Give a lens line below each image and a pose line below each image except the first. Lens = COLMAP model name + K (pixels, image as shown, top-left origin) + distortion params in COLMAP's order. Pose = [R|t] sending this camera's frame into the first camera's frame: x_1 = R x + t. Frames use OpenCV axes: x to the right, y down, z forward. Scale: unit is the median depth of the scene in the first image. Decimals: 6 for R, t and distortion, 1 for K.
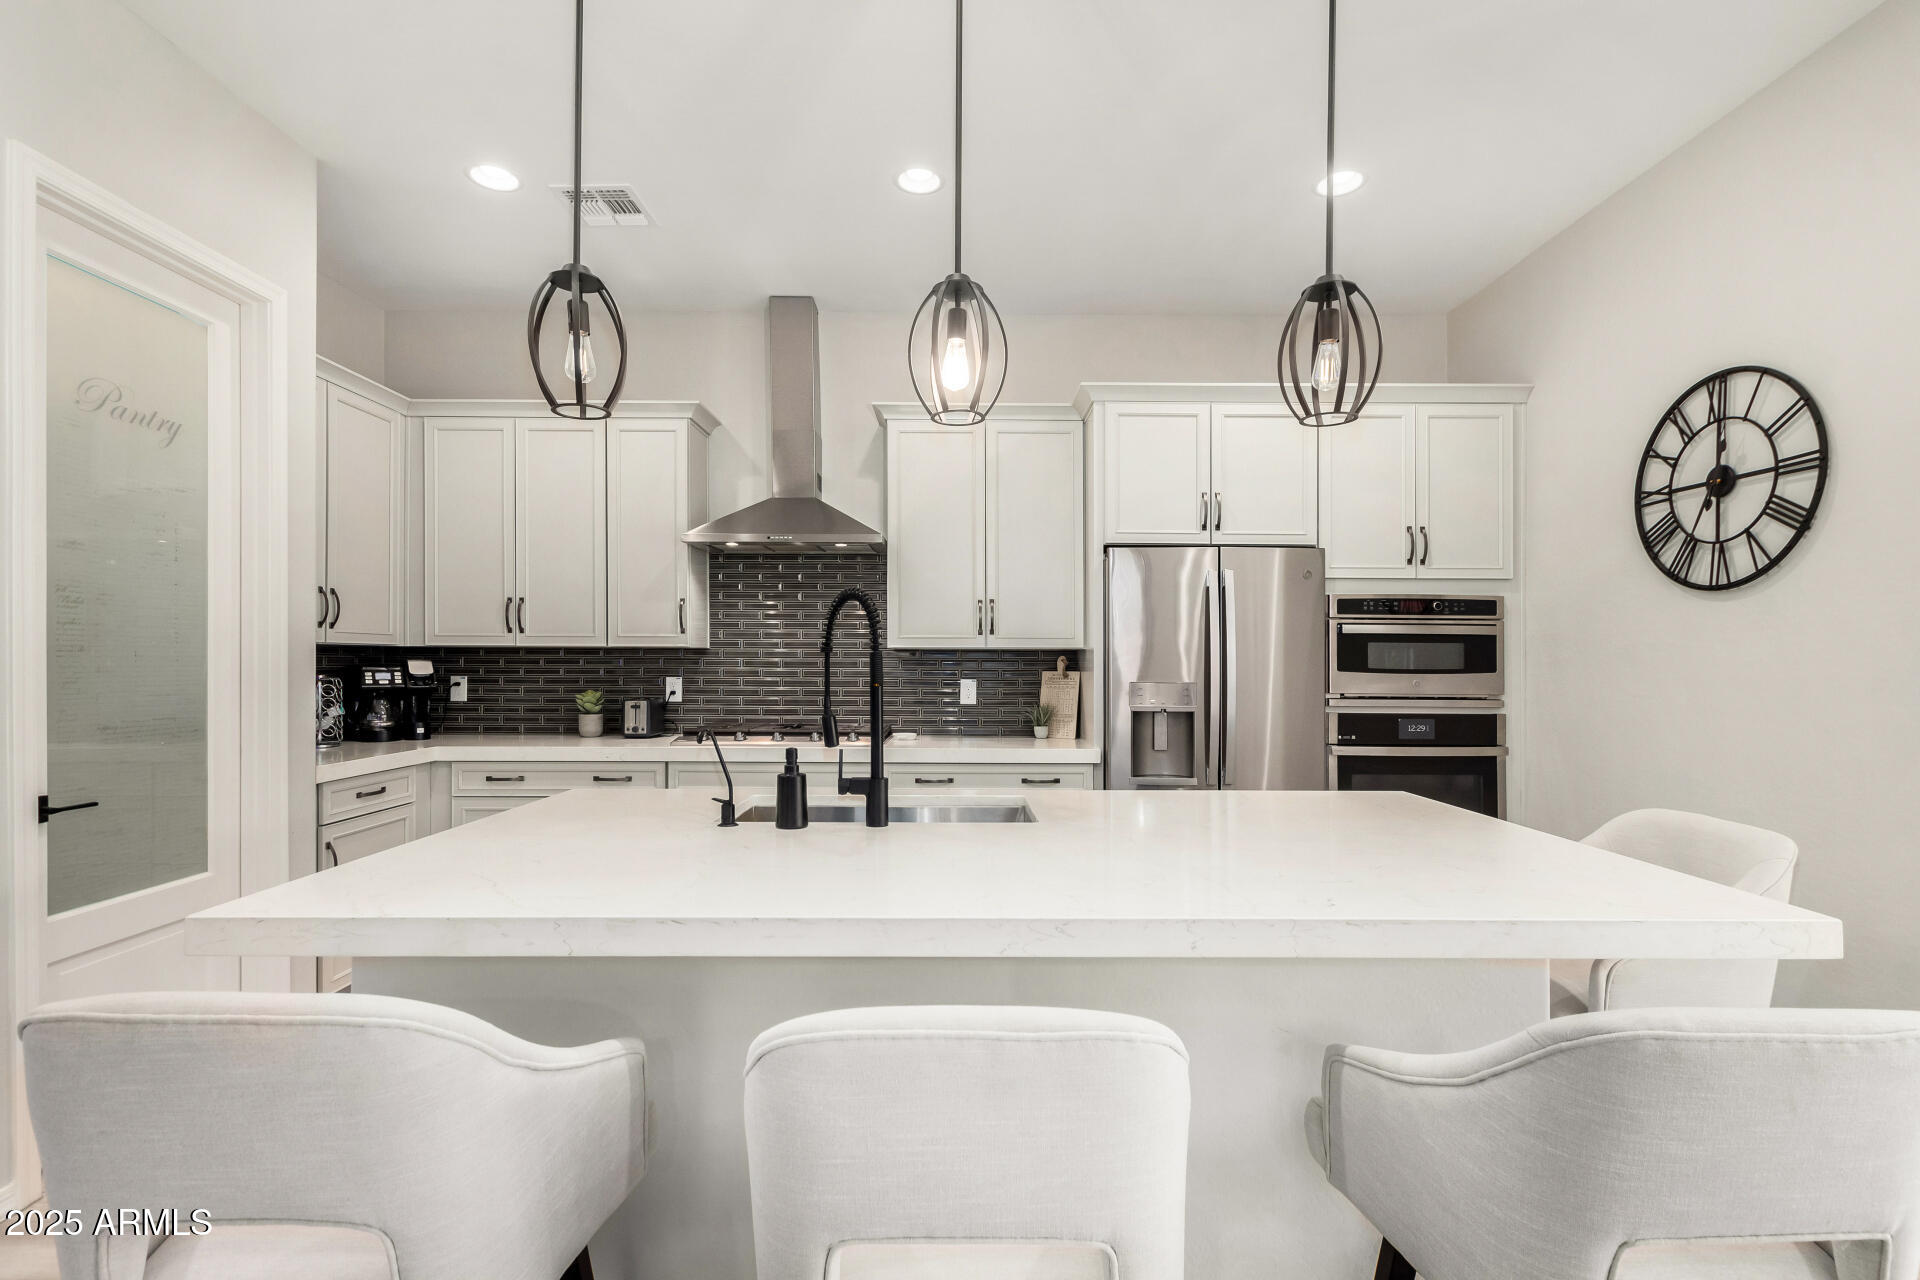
lens RADIAL K [[876.5, 0, 959.6], [0, 876.5, 662.1], [0, 0, 1]] dist [0.003361, 0.000226]
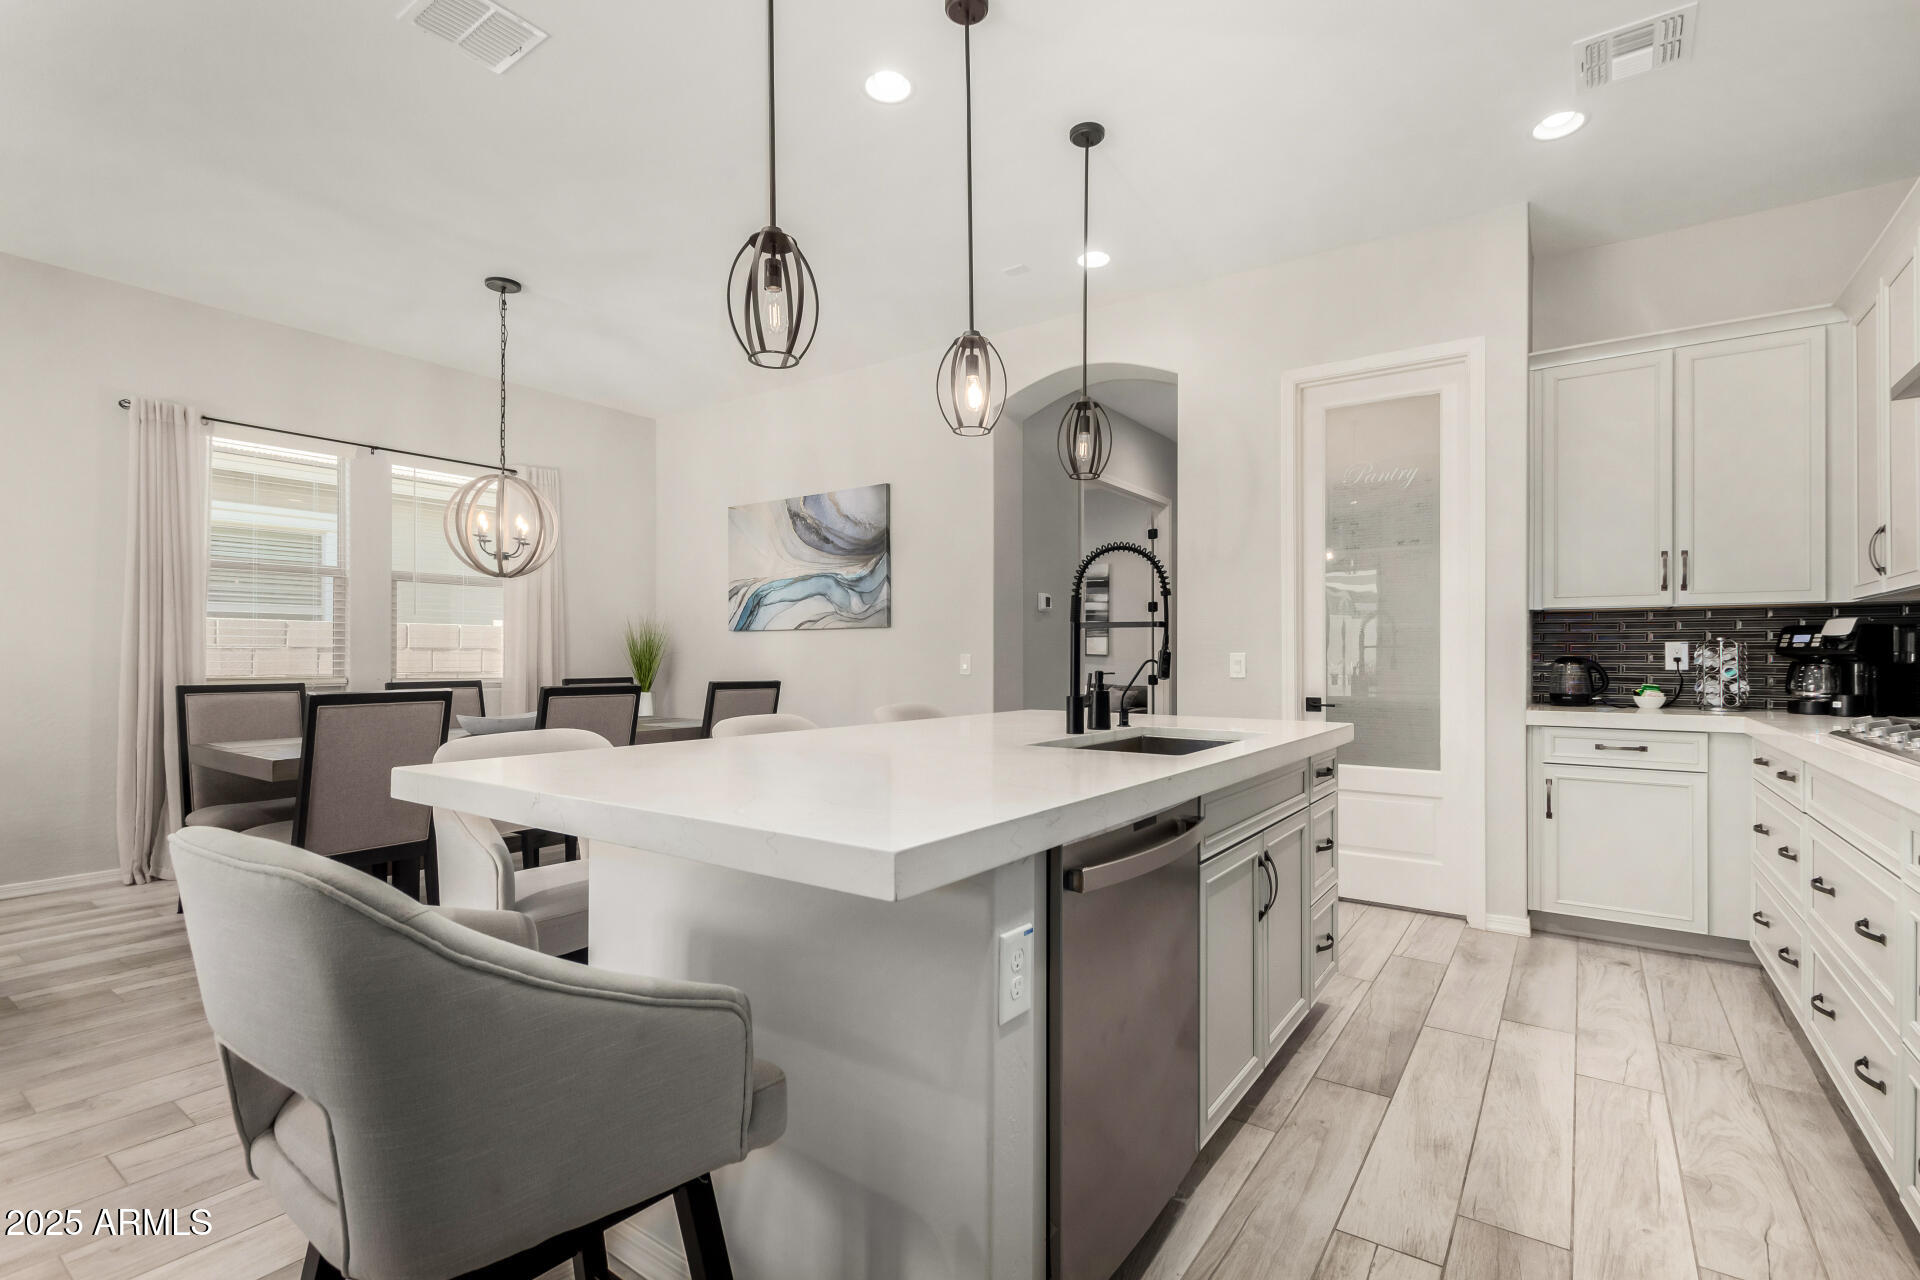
lens RADIAL K [[850.7, 0, 964.4], [0, 850.7, 642.3], [0, 0, 1]] dist [-0.001255, -0.000080]
pose [[-0.559181, -0.002928, -0.829041, 0.541621], [0.002197, 0.999985, -0.005013, 0.024048], [0.829043, -0.004625, -0.559166, 0.836318]]
